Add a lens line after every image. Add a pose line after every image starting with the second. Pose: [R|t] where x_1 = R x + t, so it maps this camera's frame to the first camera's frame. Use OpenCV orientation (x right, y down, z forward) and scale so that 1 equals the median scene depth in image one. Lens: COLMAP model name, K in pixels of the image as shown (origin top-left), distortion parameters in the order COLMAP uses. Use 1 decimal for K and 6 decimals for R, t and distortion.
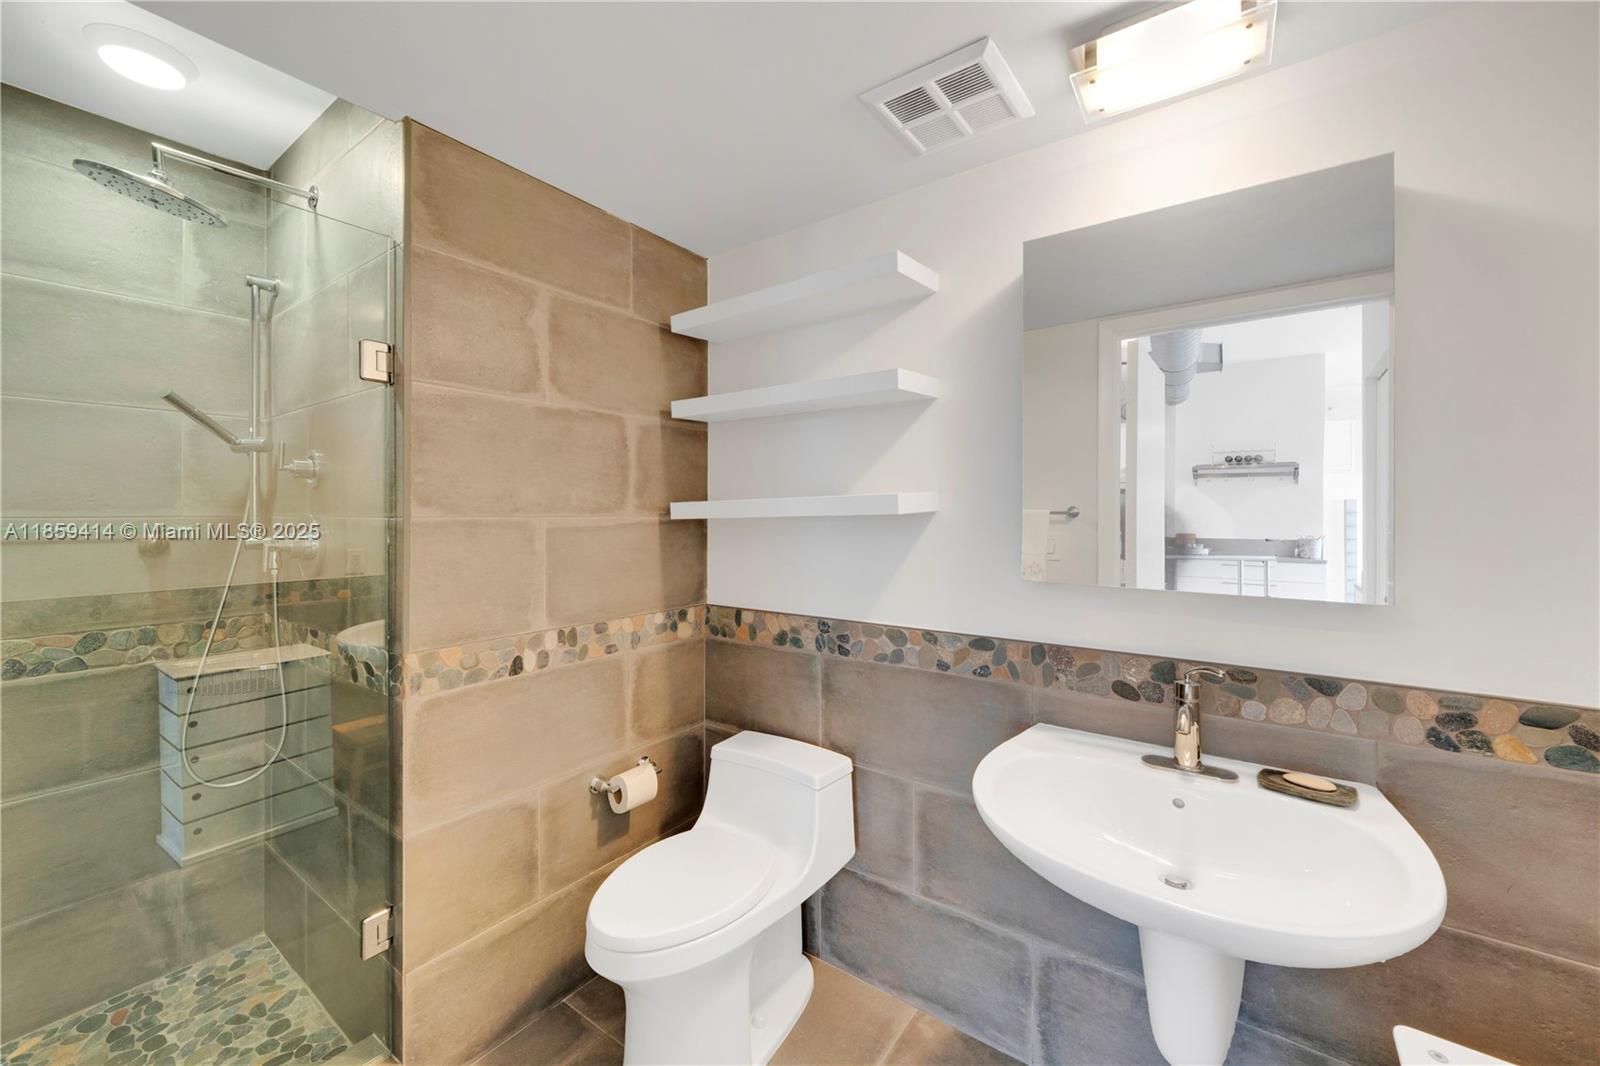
lens RADIAL K [[627.6, 0, 854.2], [0, 627.6, 488.2], [0, 0, 1]] dist [-0.001127, 0.001445]
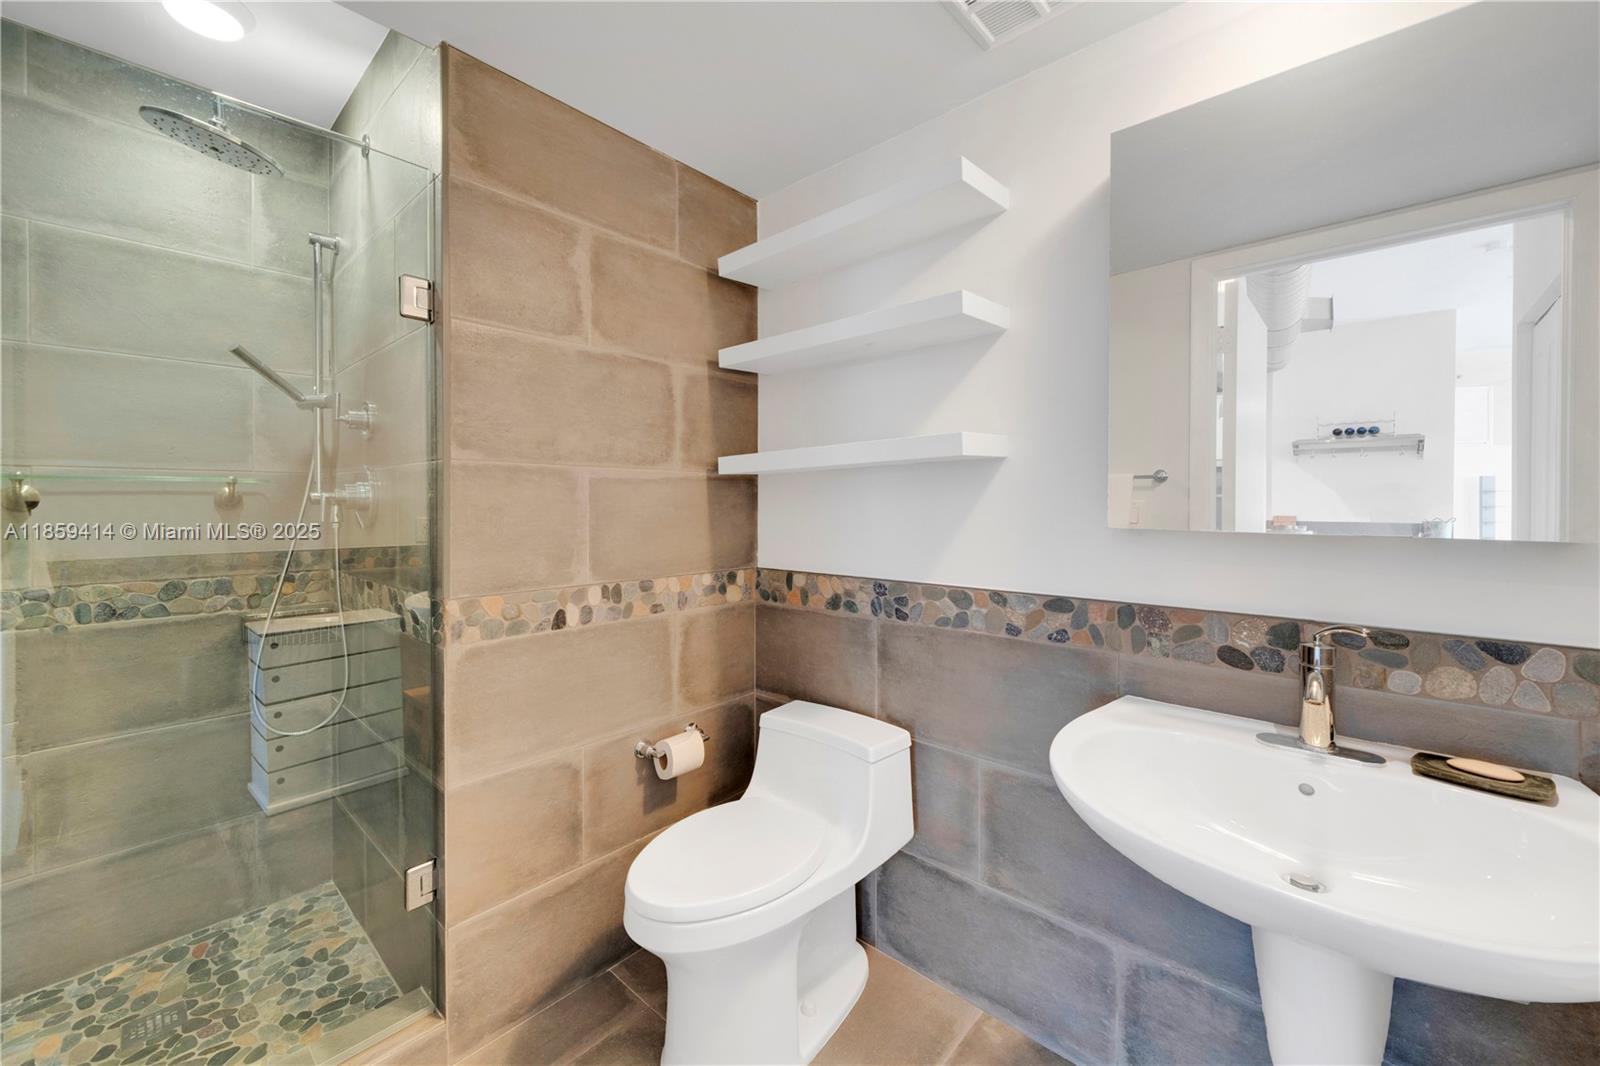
lens RADIAL K [[627.6, 0, 851.8], [0, 627.6, 495.5], [0, 0, 1]] dist [-0.001127, 0.001445]
pose [[0.994571, 0.001331, -0.104055, 0.006390], [-0.000213, 0.999942, 0.010761, 0.081326], [0.104064, -0.010681, 0.994513, 0.092673]]
